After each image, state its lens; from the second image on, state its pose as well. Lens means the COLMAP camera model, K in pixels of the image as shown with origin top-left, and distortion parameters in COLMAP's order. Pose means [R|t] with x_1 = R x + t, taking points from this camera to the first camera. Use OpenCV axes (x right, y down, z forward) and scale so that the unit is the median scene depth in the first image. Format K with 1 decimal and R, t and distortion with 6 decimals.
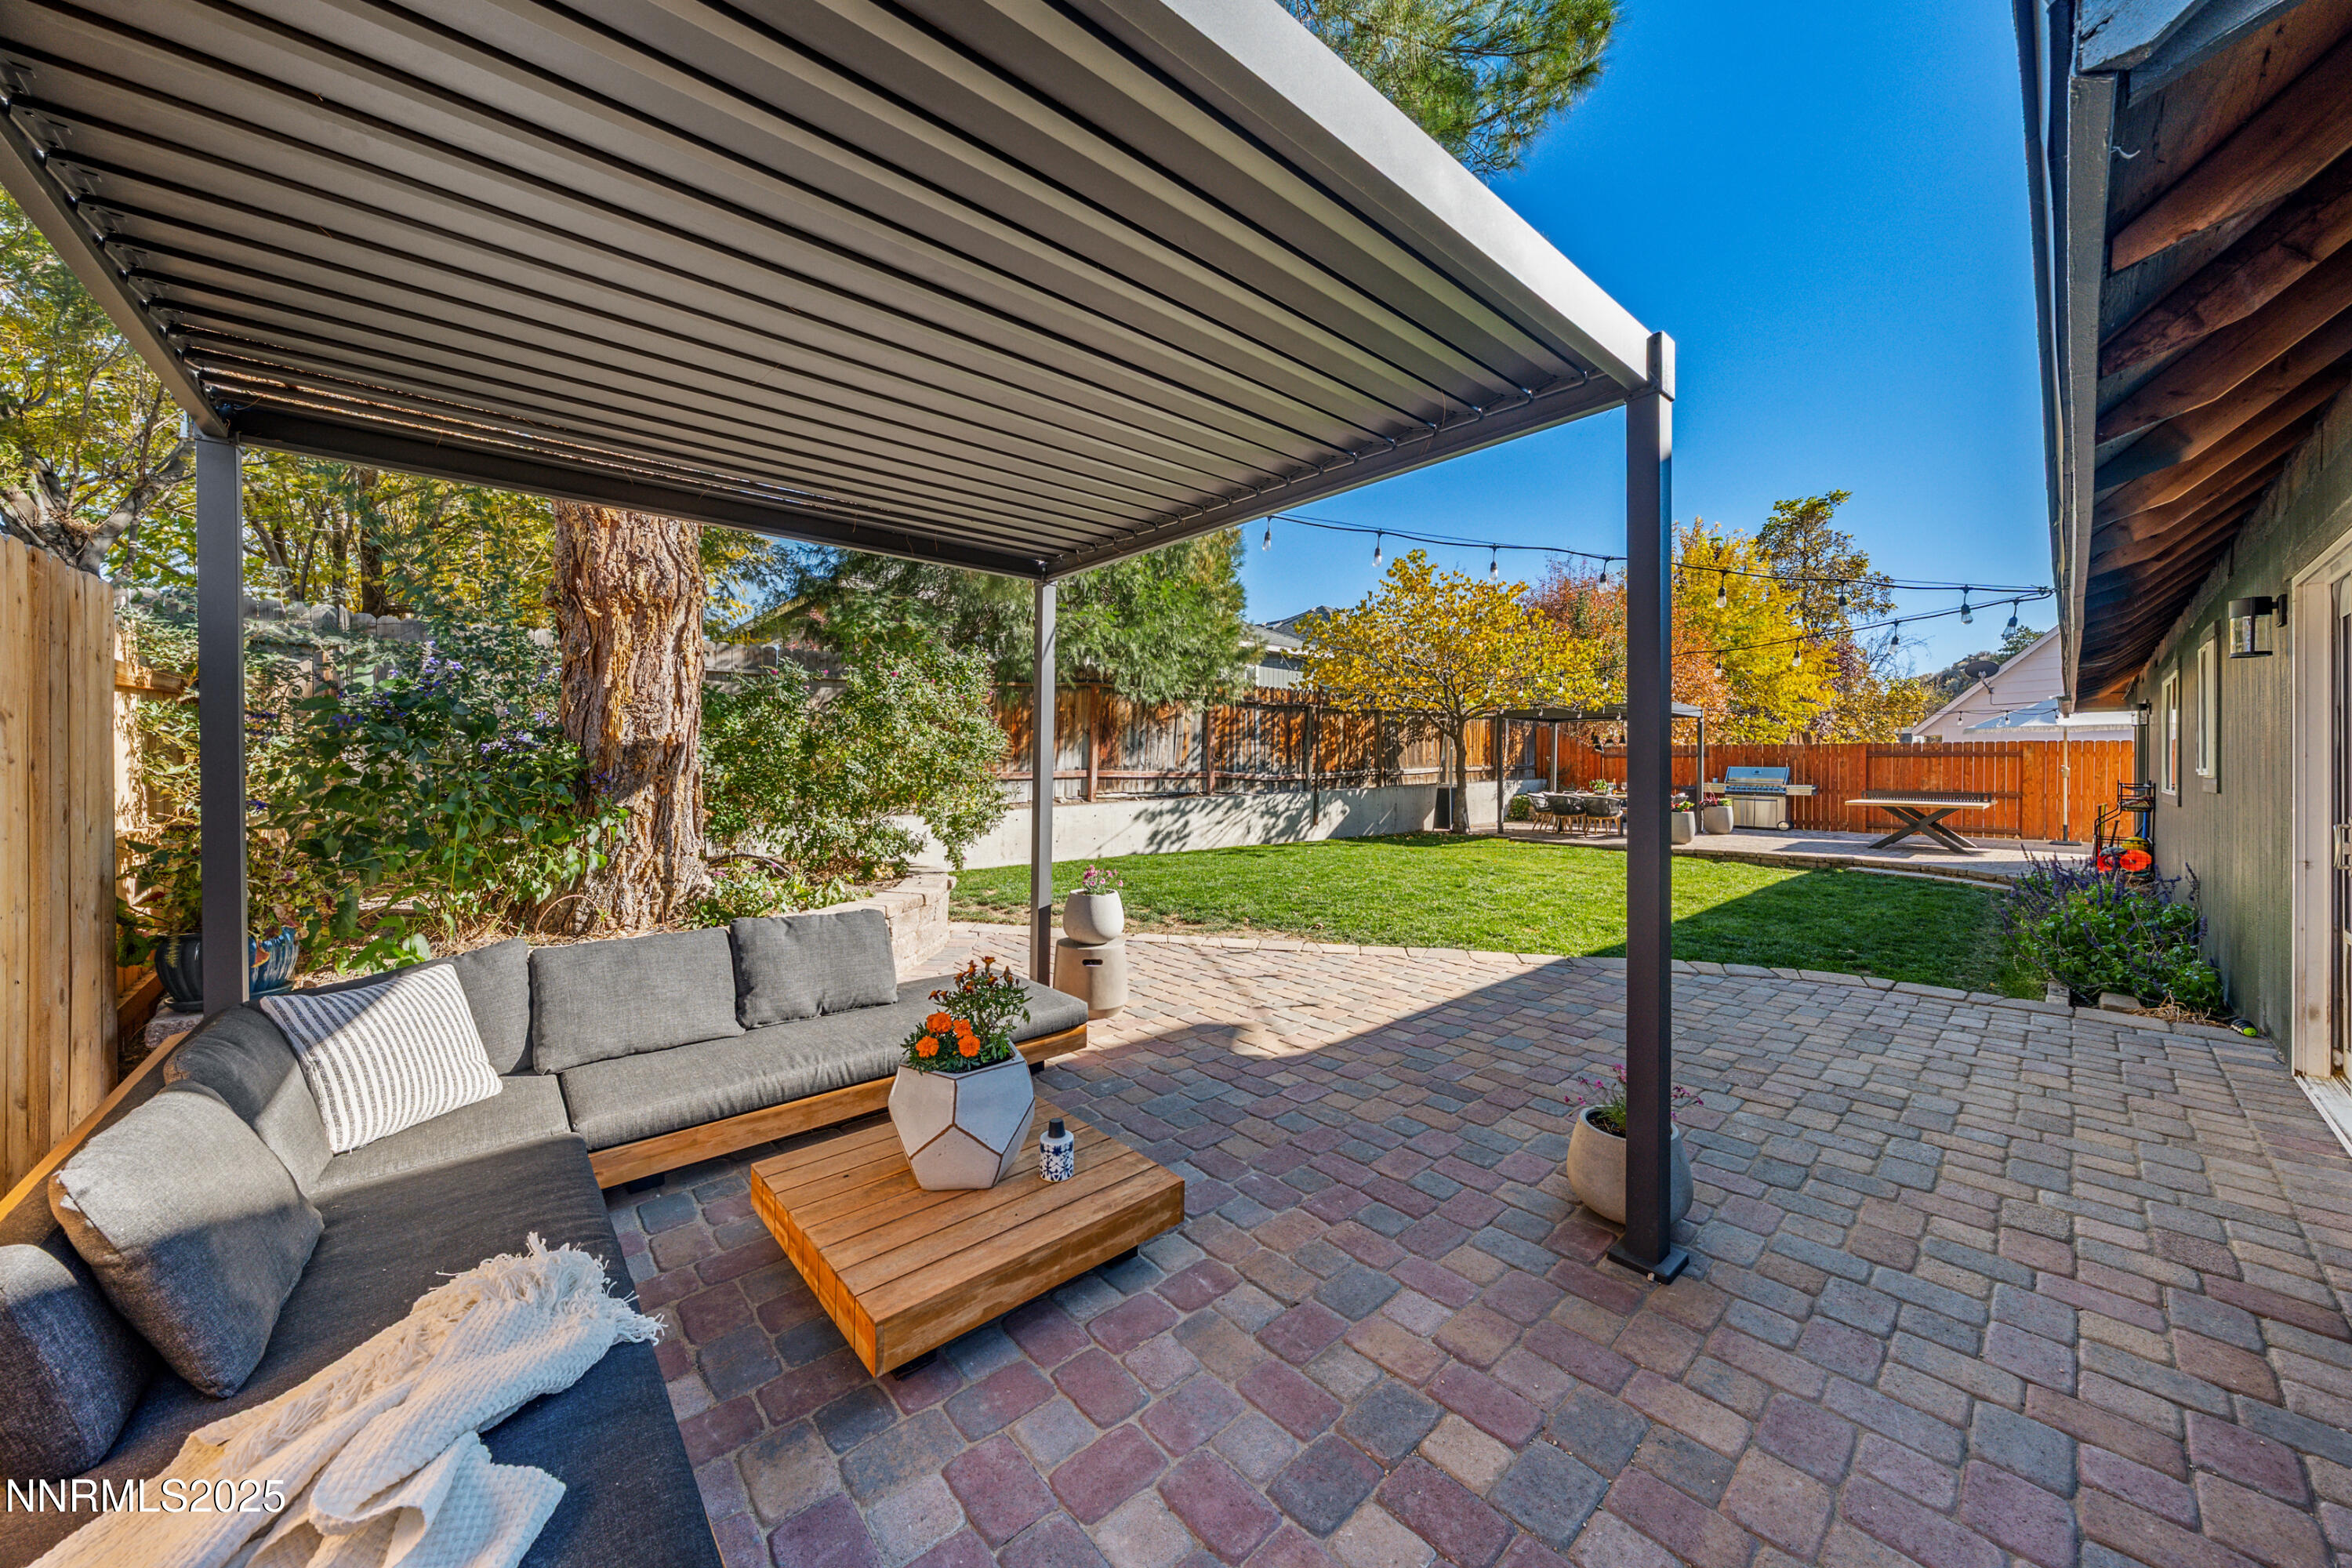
lens RADIAL K [[810.6, 0, 1177.6], [0, 810.6, 776.5], [0, 0, 1]] dist [-0.004948, 0.000212]
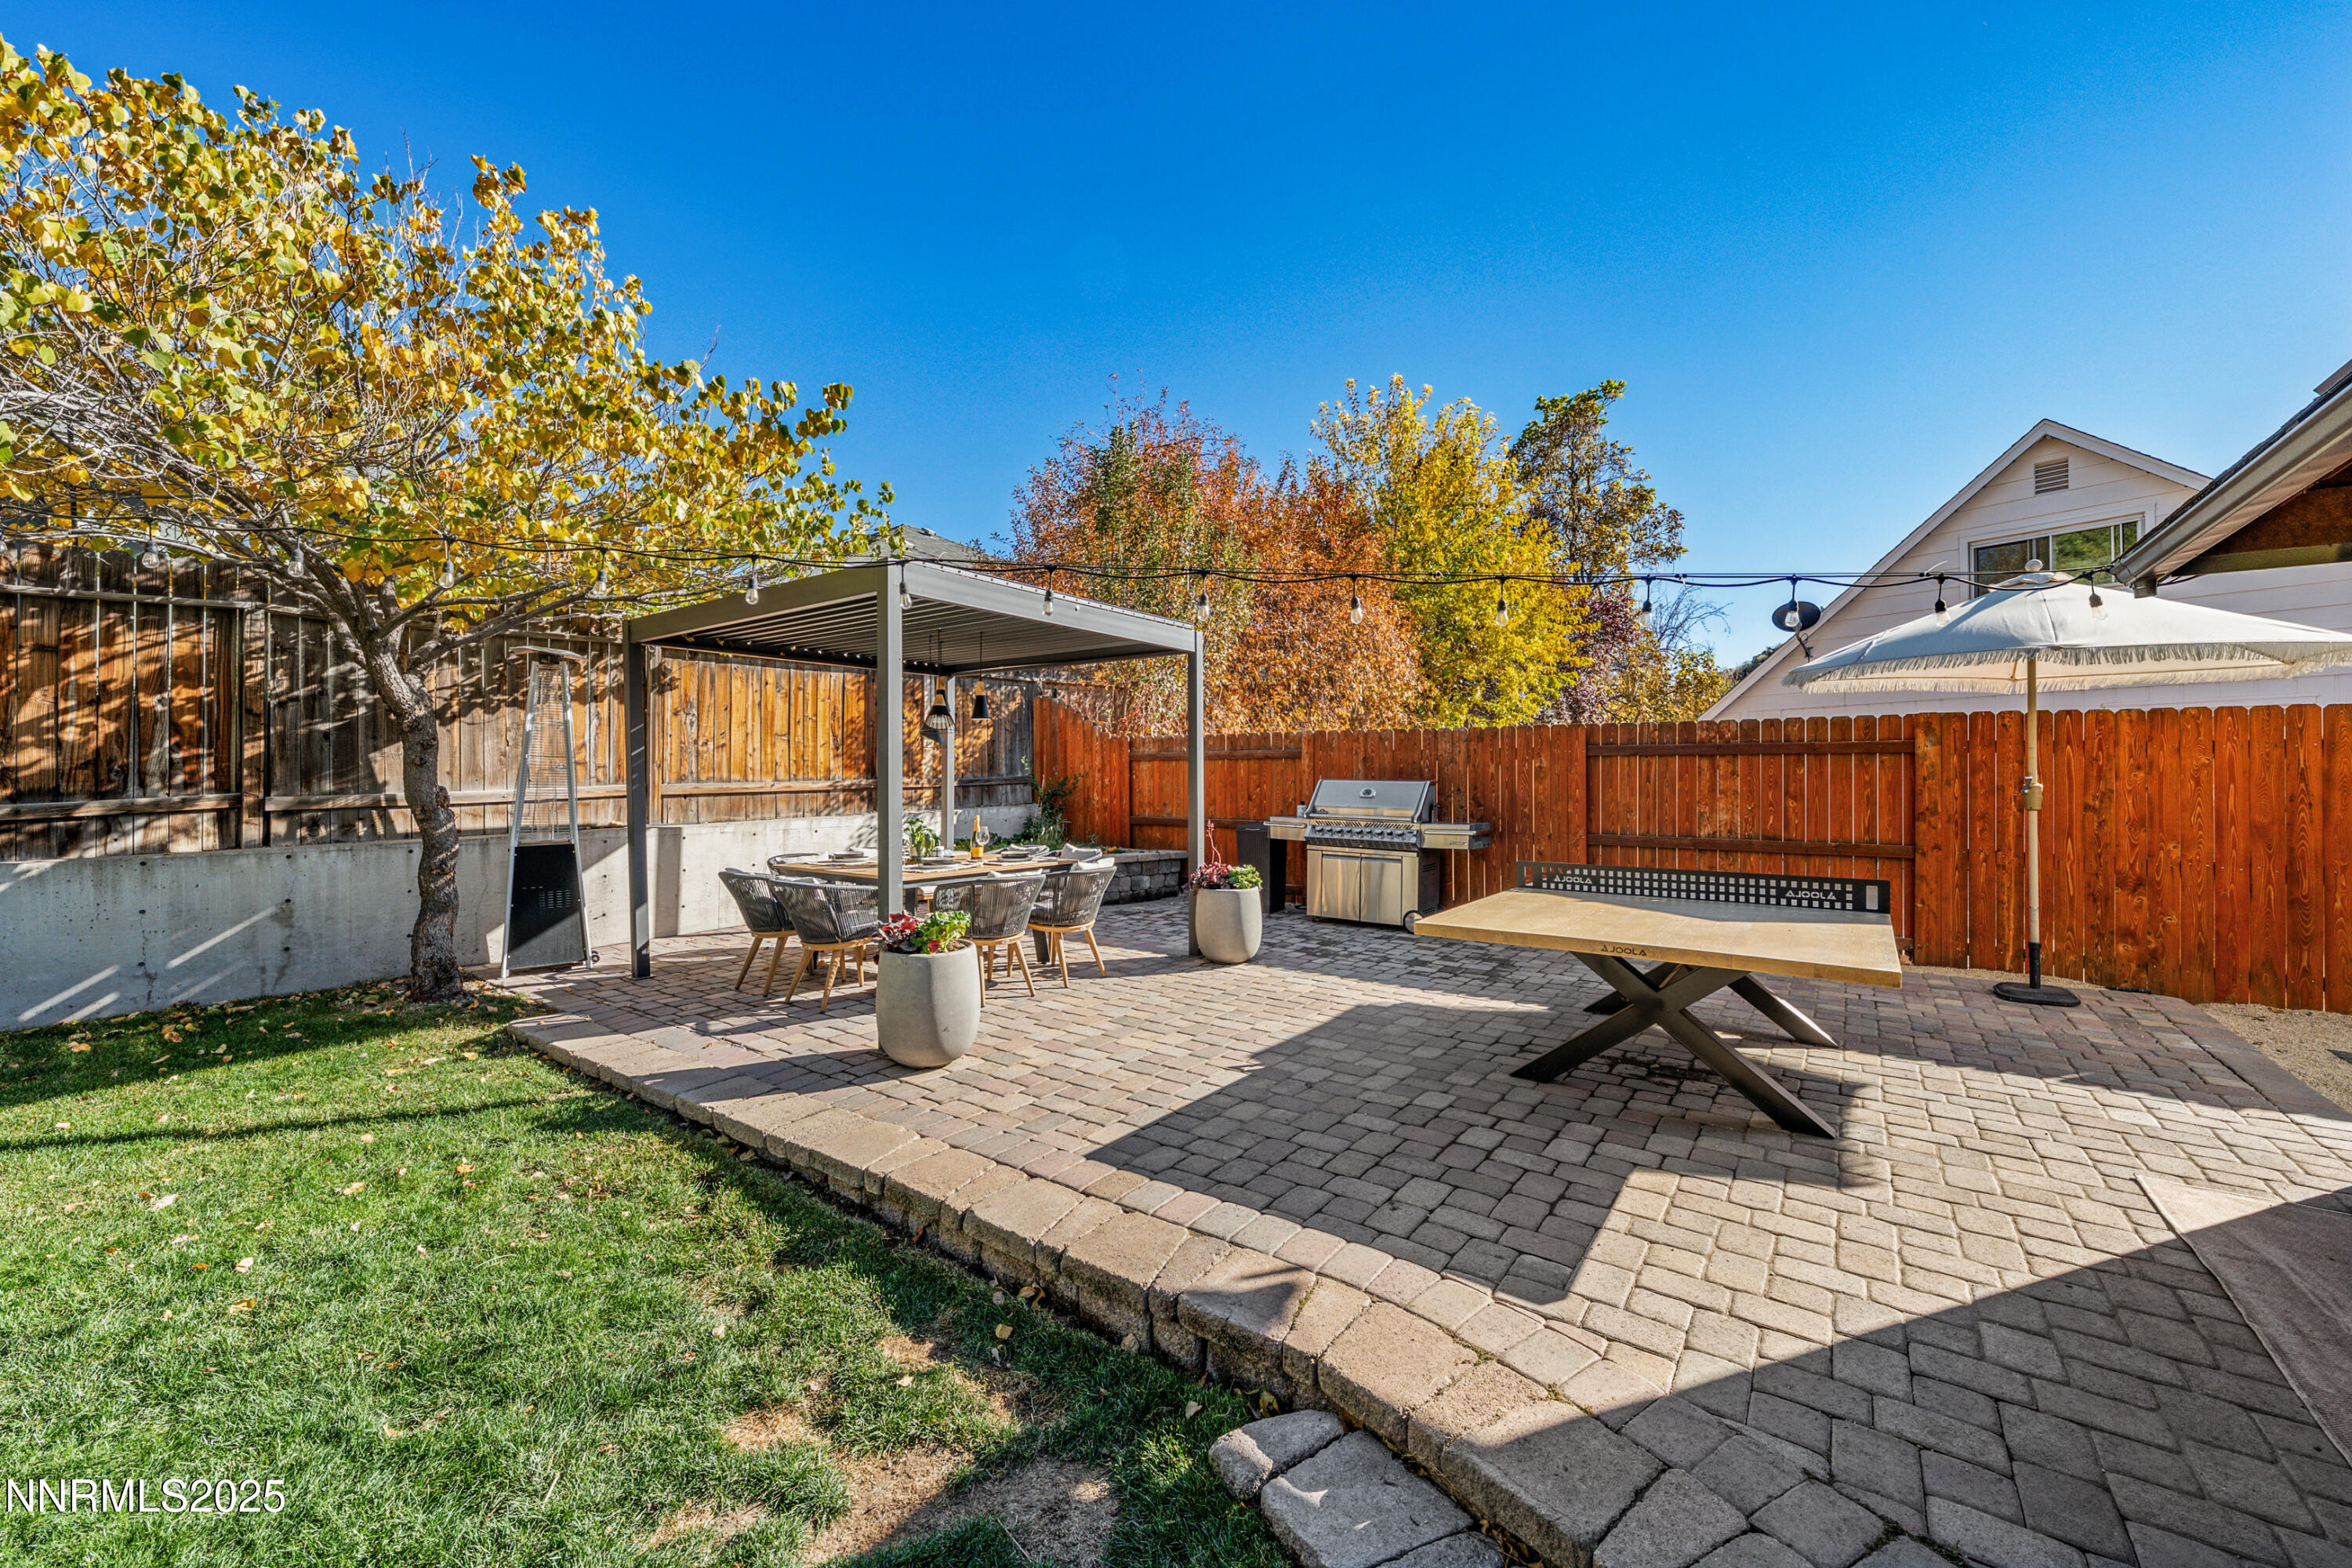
lens RADIAL K [[909.2, 0, 1168.5], [0, 909.2, 778.0], [0, 0, 1]] dist [-0.012695, -0.000133]
pose [[0.981957, -0.000809, 0.189102, 0.293491], [0.002578, 0.999955, -0.009110, -0.004875], [-0.189086, 0.009433, 0.981915, 0.307800]]
